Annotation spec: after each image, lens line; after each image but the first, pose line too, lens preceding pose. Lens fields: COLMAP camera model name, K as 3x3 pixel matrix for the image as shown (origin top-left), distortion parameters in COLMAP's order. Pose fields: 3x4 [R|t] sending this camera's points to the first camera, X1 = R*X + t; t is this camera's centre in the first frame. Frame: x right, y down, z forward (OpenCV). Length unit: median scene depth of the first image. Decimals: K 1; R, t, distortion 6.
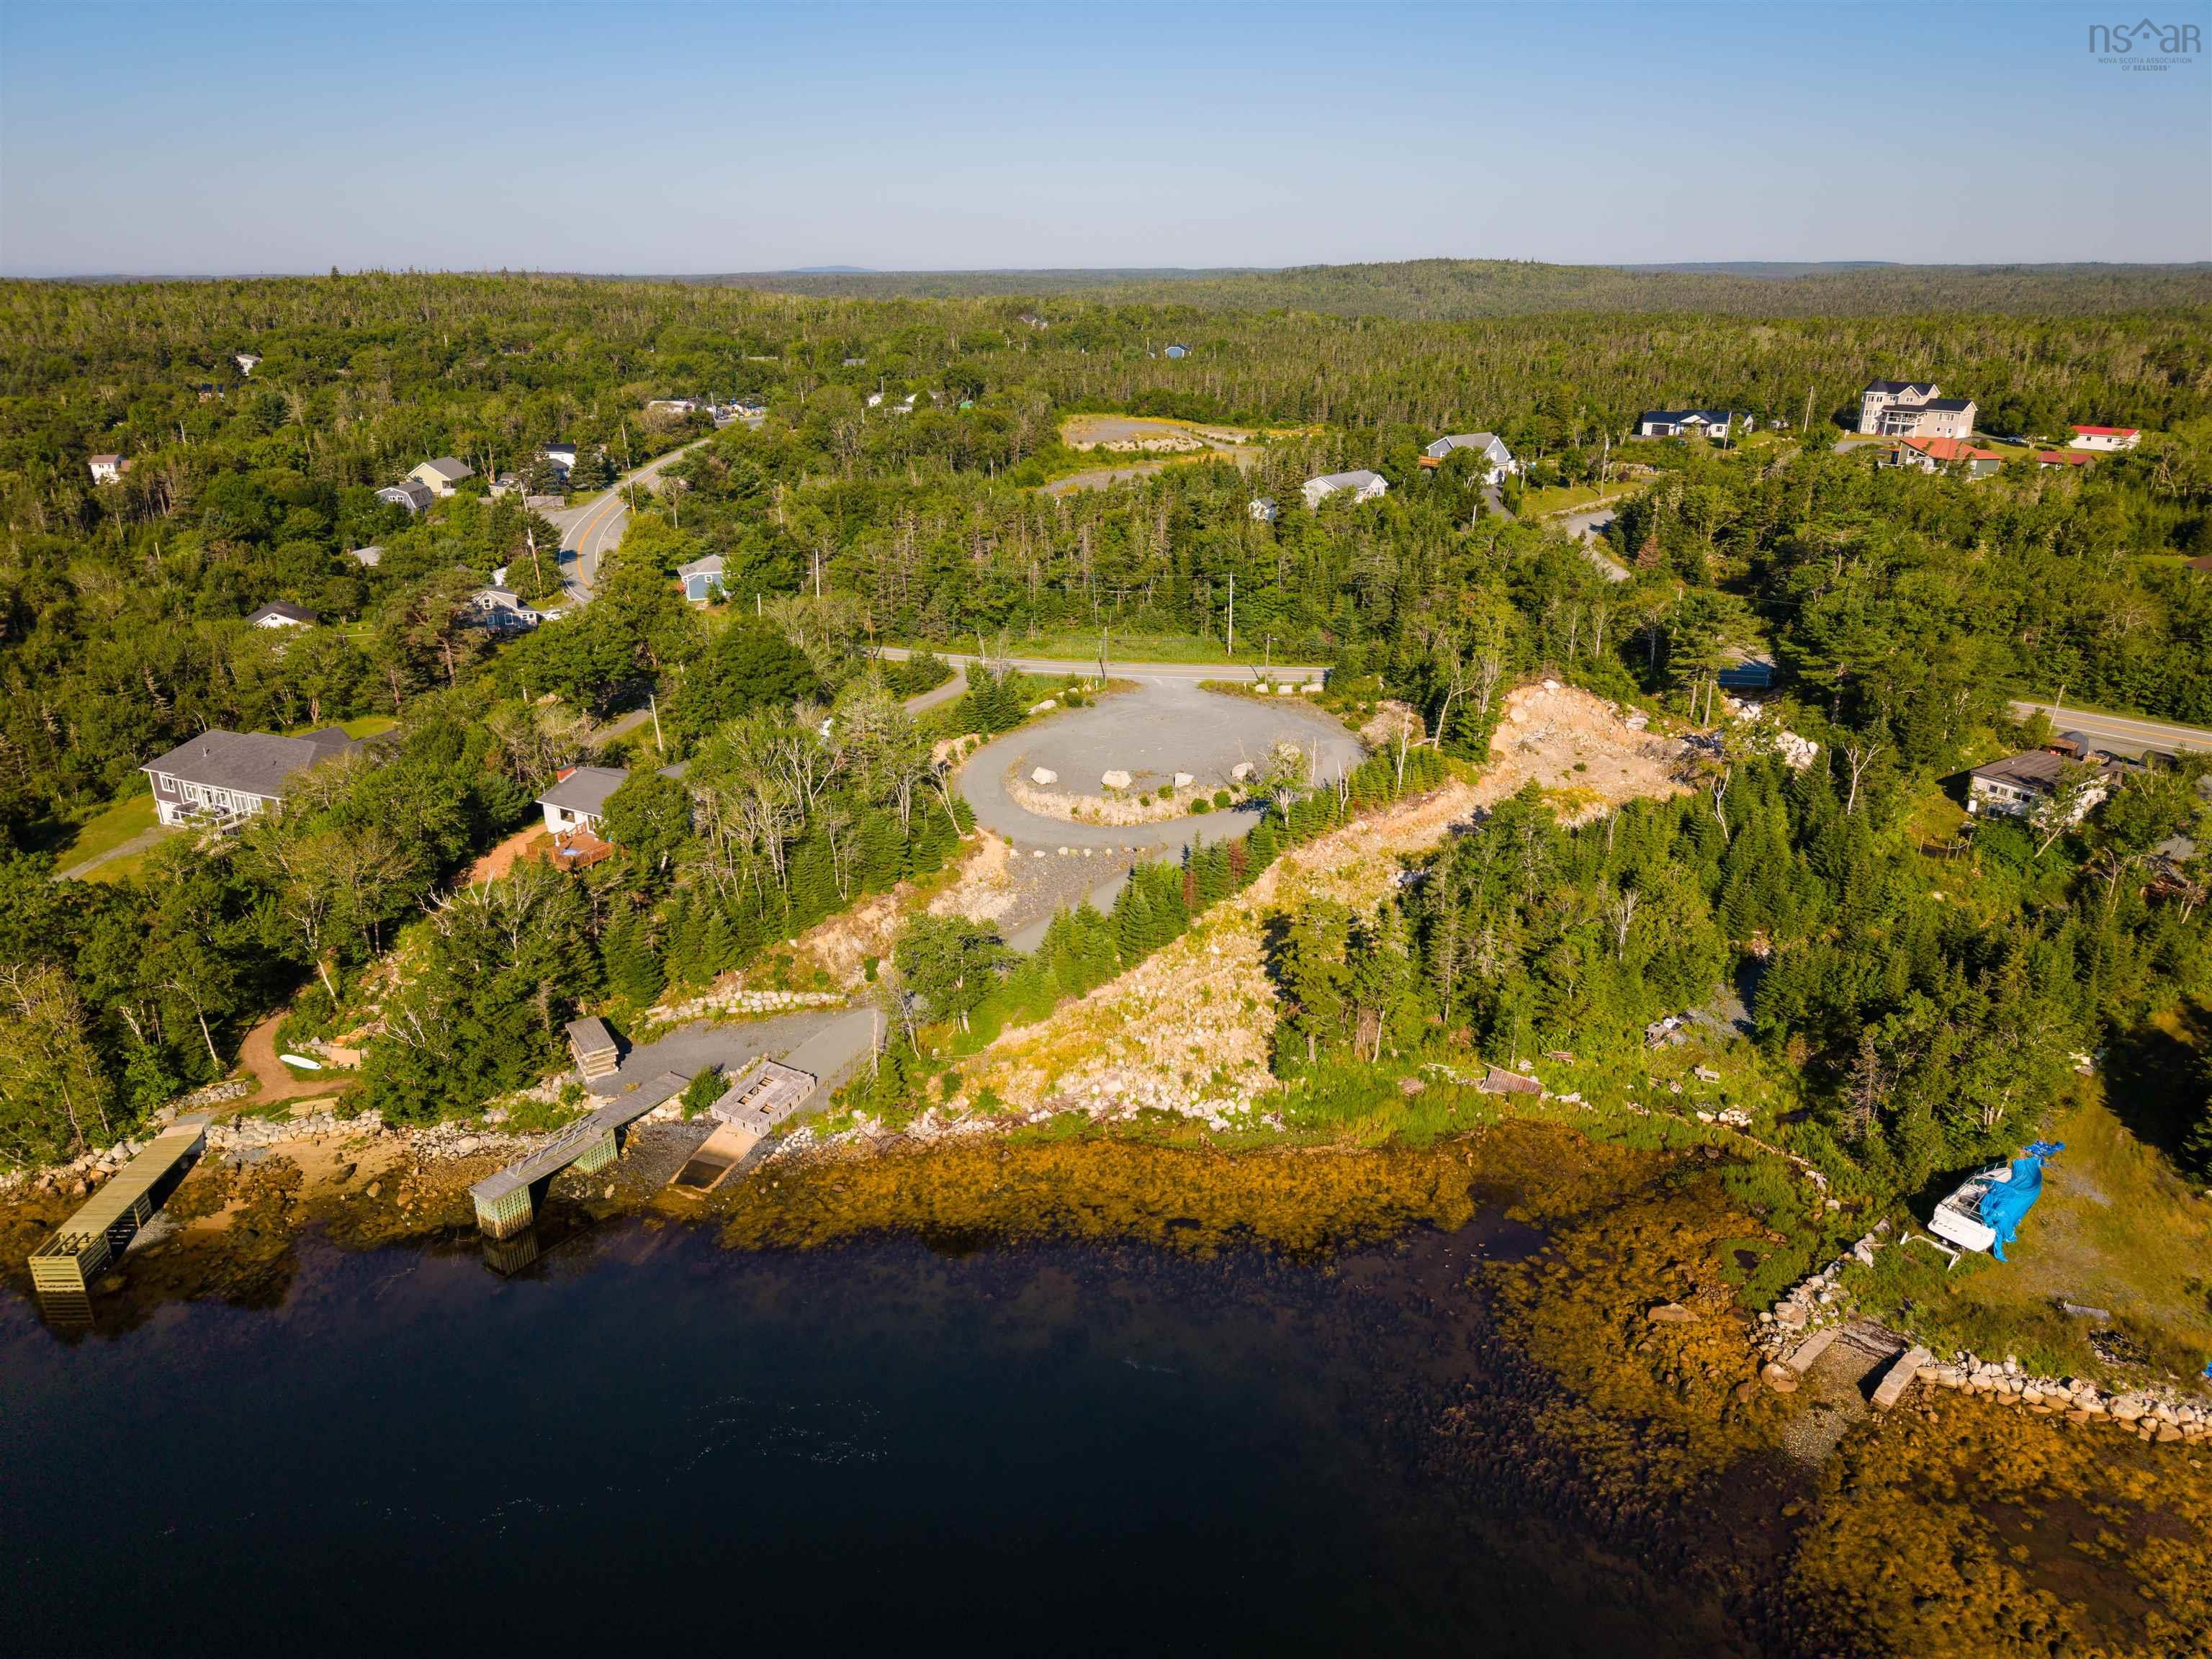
lens RADIAL K [[1465.3, 0, 1106.0], [0, 1465.3, 828.5], [0, 0, 1]] dist [0.035768, -0.037417]
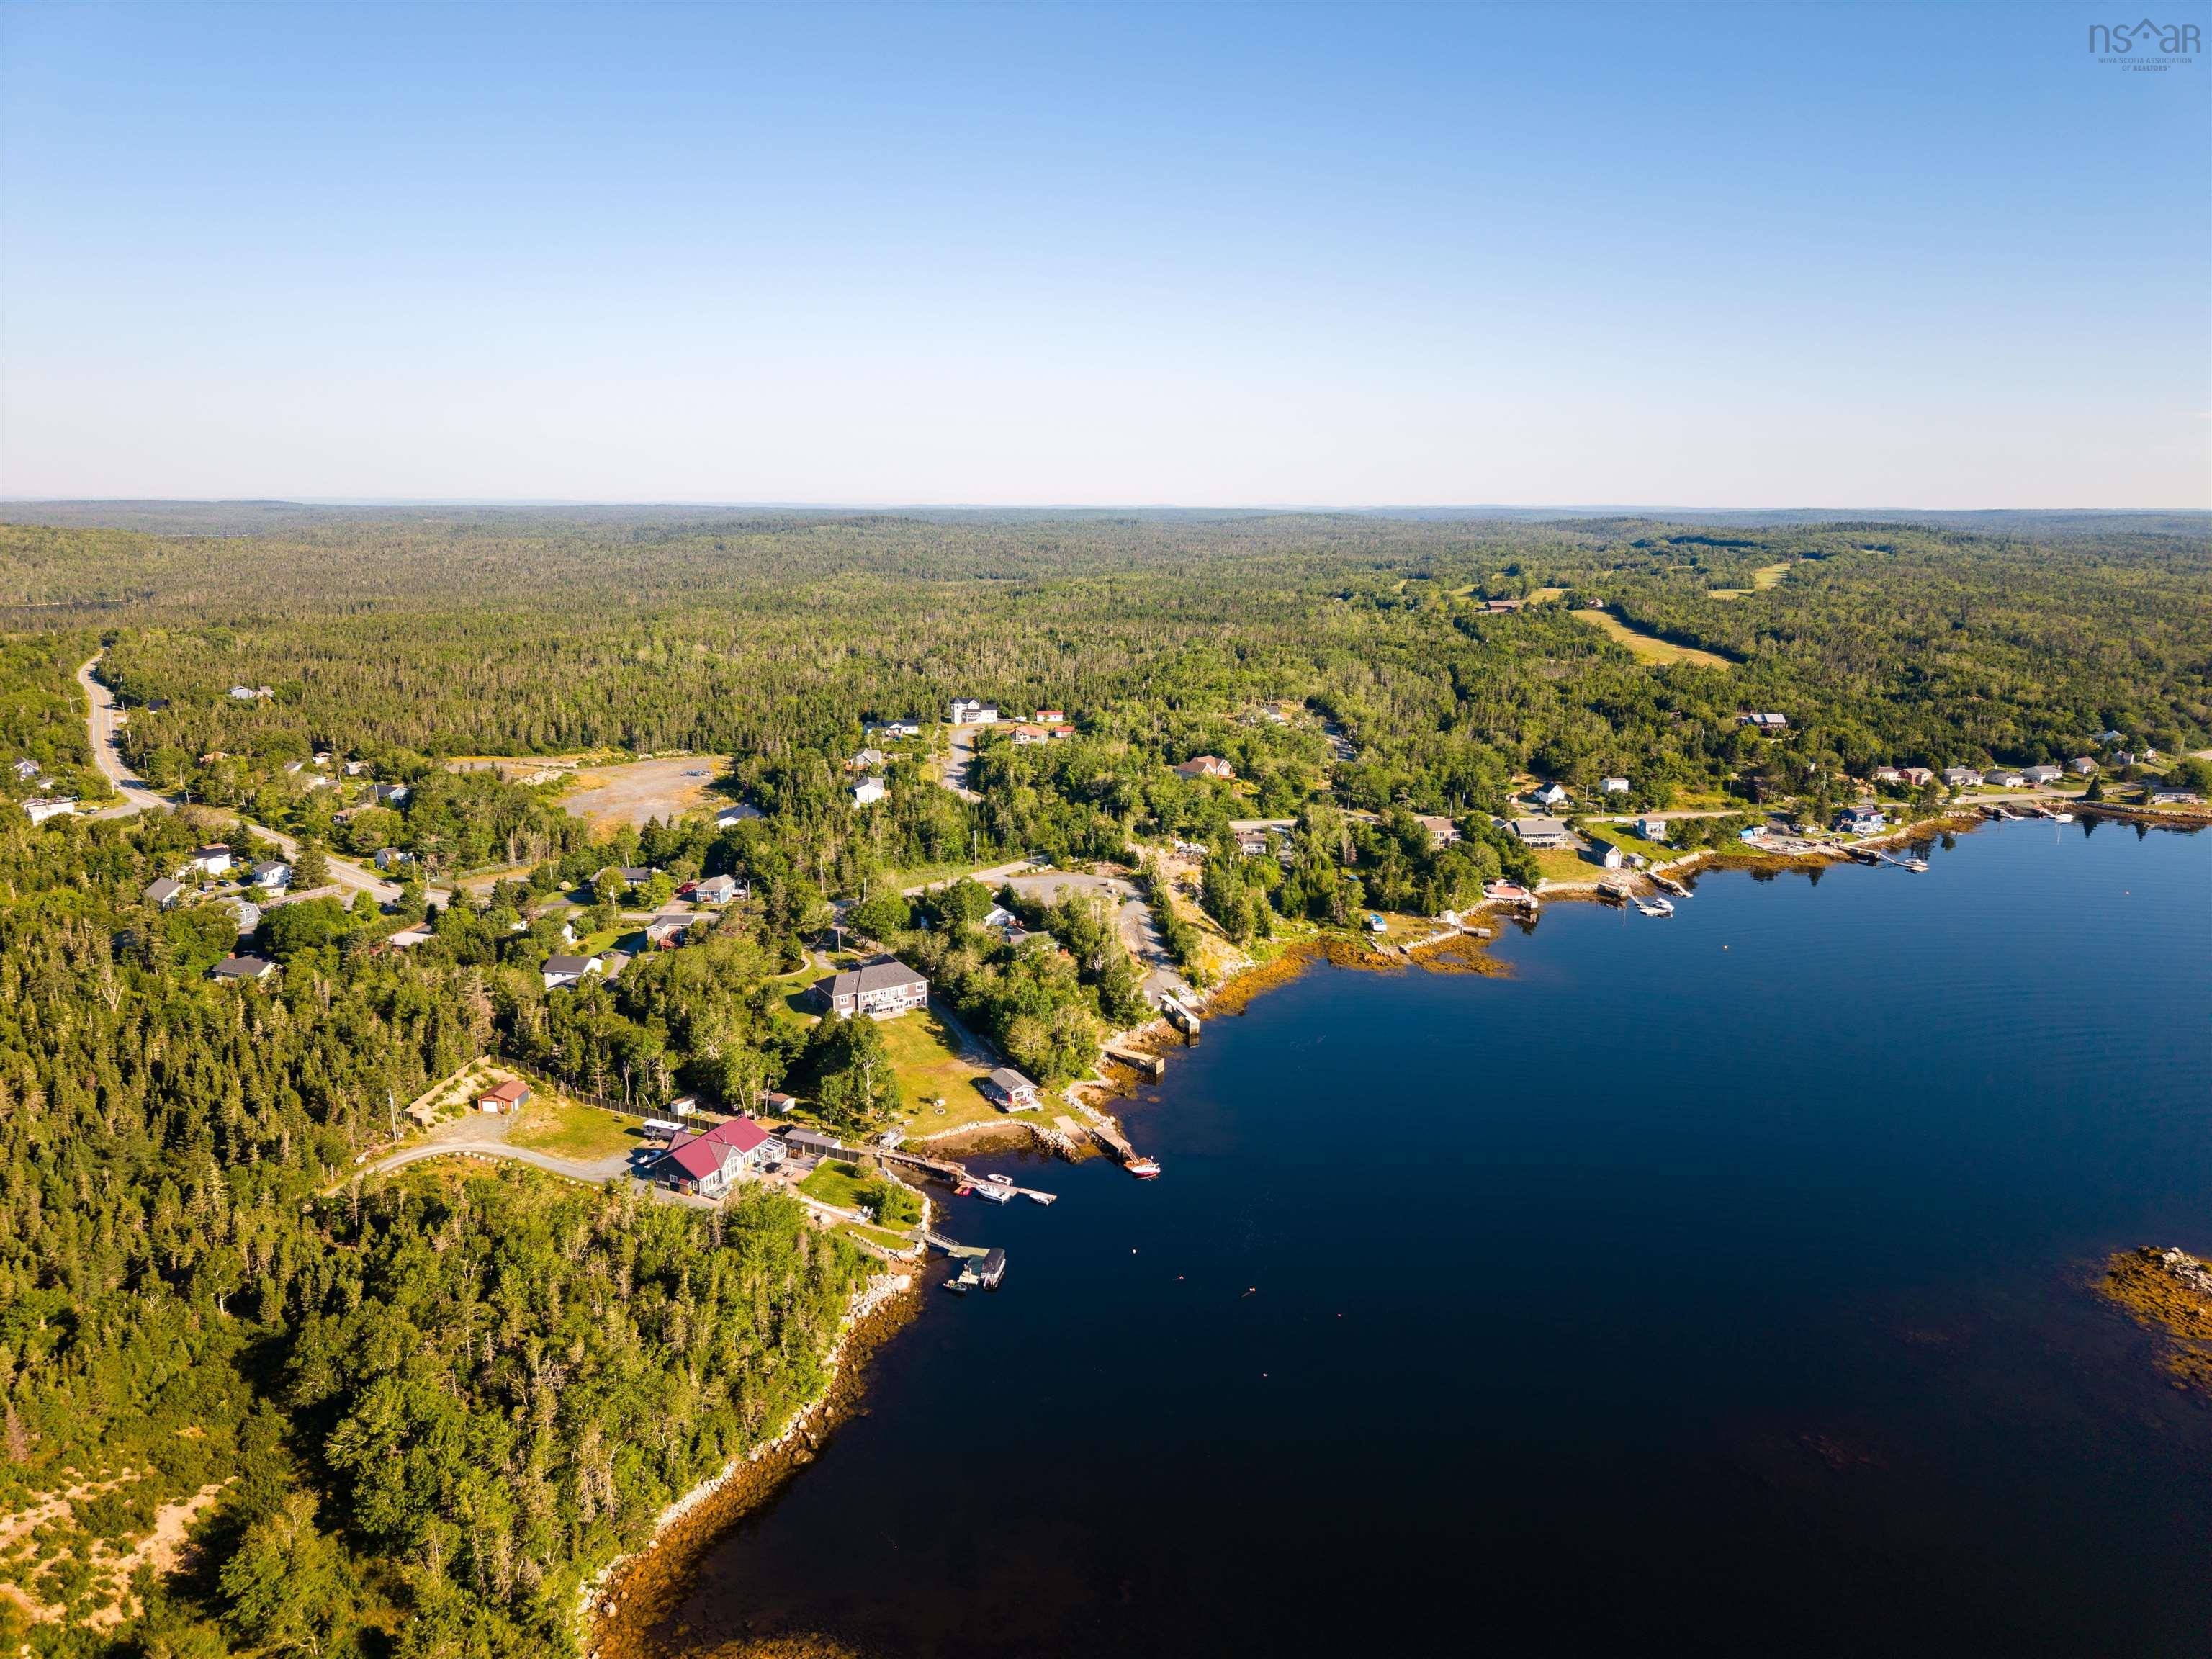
lens RADIAL K [[1465.3, 0, 1112.2], [0, 1465.3, 822.7], [0, 0, 1]] dist [0.035768, -0.037417]
pose [[0.552848, -0.168191, 0.816132, -2.315529], [0.287174, 0.957874, 0.002869, -0.185122], [-0.782234, 0.232786, 0.577859, -0.665795]]
